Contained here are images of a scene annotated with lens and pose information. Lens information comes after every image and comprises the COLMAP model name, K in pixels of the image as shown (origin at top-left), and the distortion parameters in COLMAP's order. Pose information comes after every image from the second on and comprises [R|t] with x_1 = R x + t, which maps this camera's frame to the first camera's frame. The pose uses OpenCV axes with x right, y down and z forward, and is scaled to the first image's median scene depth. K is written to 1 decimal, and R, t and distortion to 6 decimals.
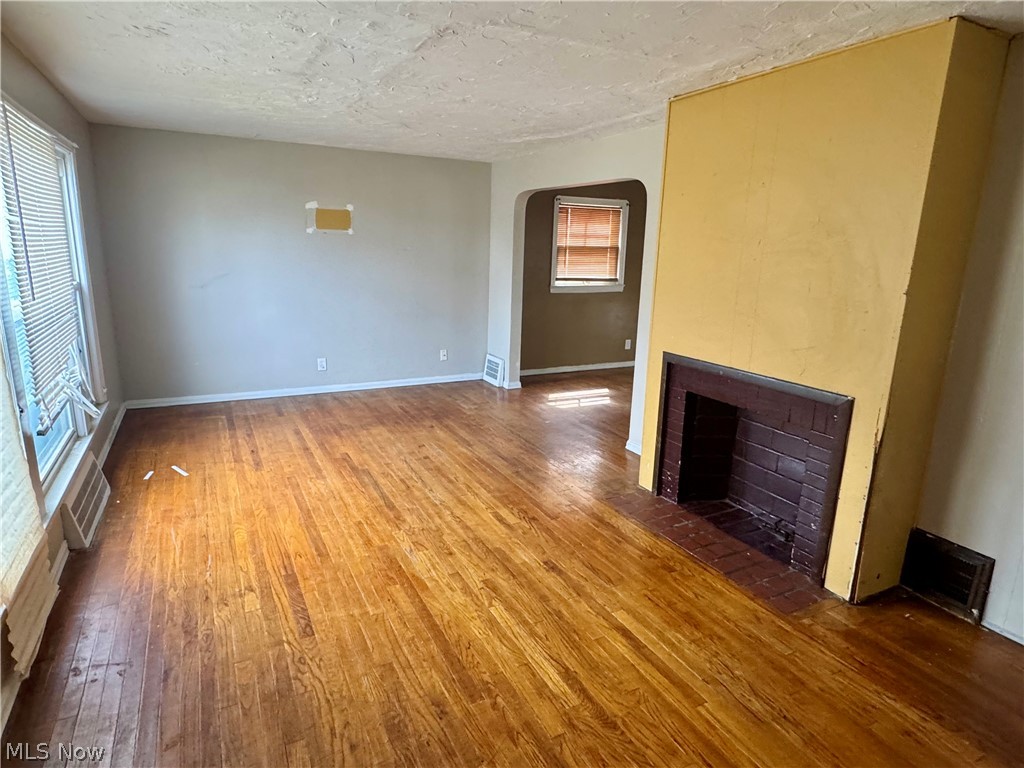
lens RADIAL K [[596.9, 0, 511.7], [0, 596.9, 384.0], [0, 0, 1]] dist [0.002634, 0.000595]
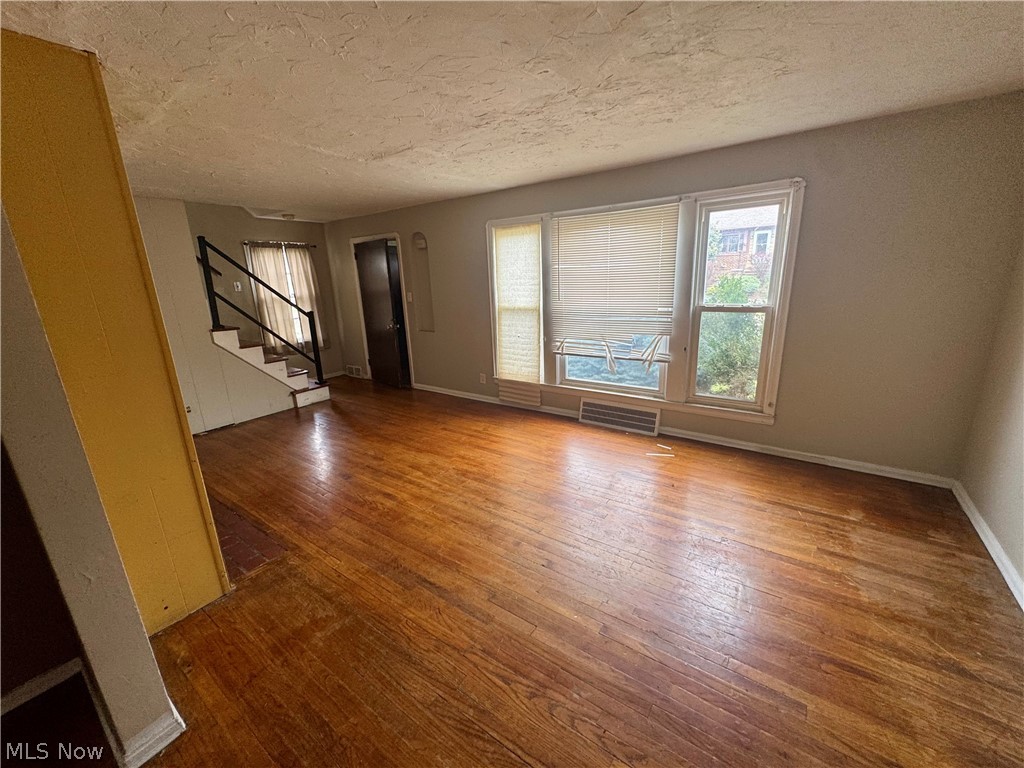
lens RADIAL K [[407.0, 0, 513.4], [0, 407.0, 382.7], [0, 0, 1]] dist [-0.003510, 0.000106]
pose [[-0.891801, 0.124923, -0.434839, 0.084311], [-0.087491, 0.895362, 0.436659, -0.356063], [0.443888, 0.427458, -0.787555, 1.533063]]
